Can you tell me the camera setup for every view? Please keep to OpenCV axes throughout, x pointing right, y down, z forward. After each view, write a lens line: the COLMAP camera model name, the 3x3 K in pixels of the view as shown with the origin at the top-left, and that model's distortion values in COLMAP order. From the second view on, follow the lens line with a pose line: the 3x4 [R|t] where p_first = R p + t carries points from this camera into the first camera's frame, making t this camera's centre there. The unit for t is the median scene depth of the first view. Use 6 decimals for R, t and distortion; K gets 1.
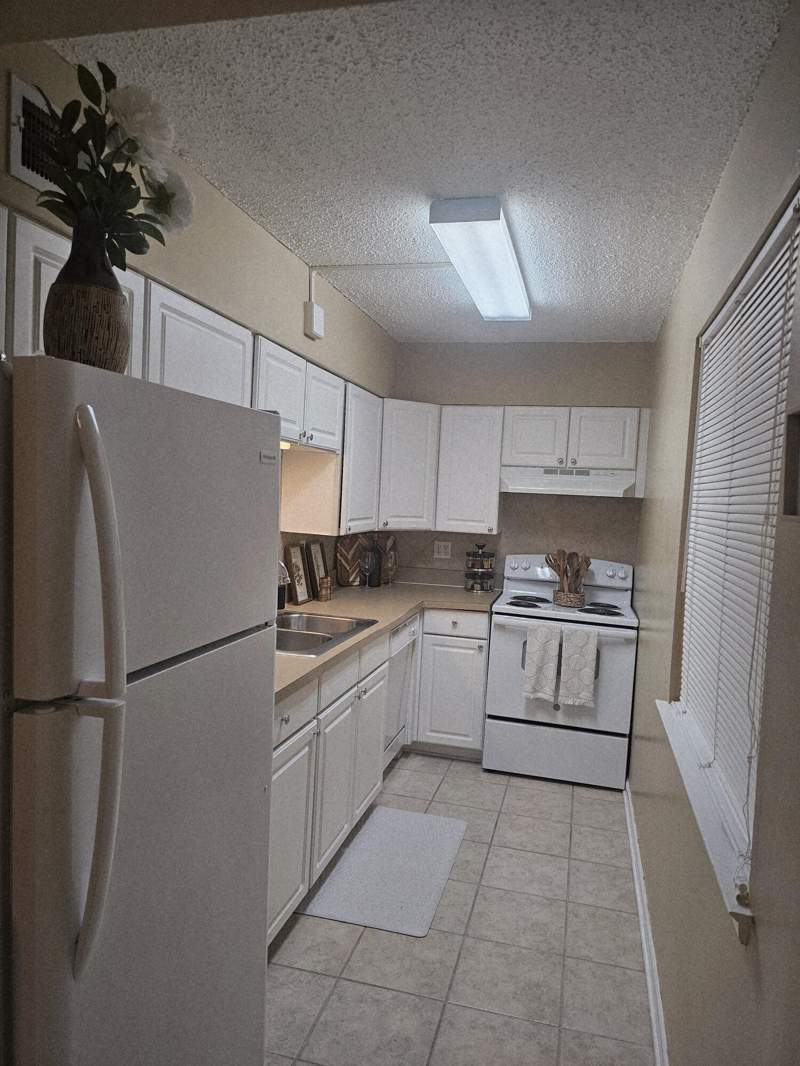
lens RADIAL K [[716.3, 0, 409.8], [0, 716.3, 517.3], [0, 0, 1]] dist [0.123076, -0.190302]
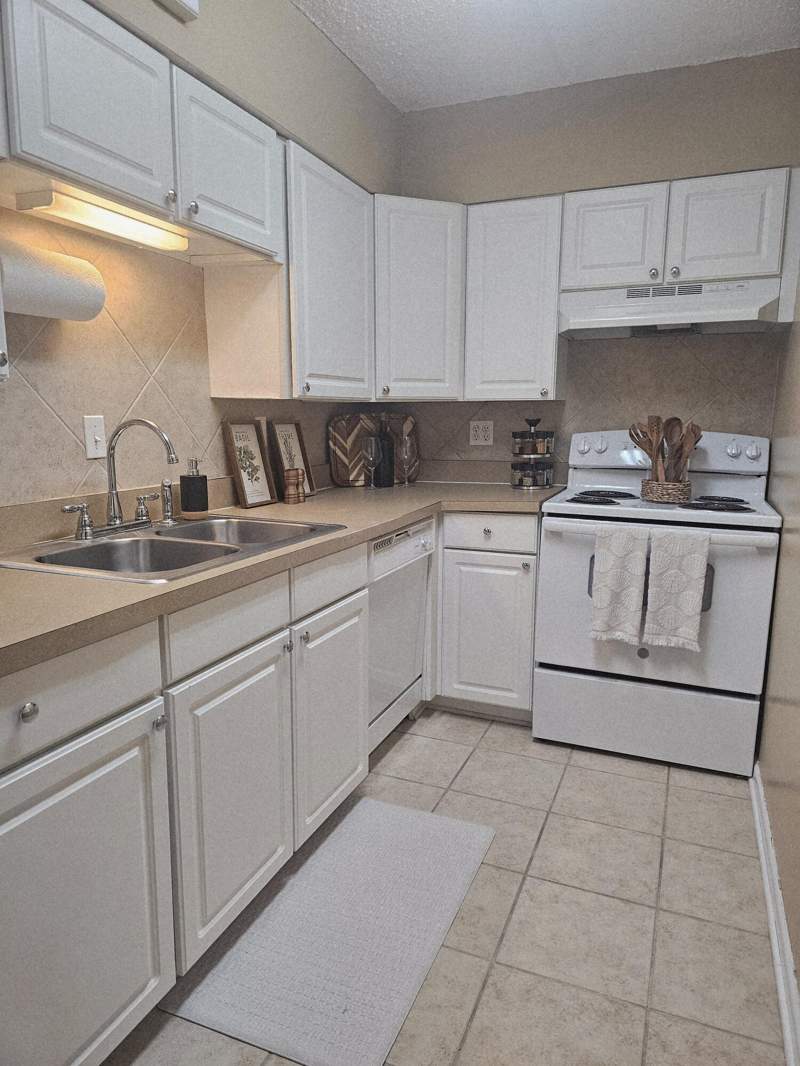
lens RADIAL K [[717.9, 0, 400.0], [0, 717.9, 533.0], [0, 0, 1]] dist [0.065701, -0.075244]
pose [[0.988675, -0.021640, -0.148503, 0.081943], [0.039723, 0.991990, 0.119905, 0.064908], [0.144719, -0.124446, 0.981616, 0.327822]]
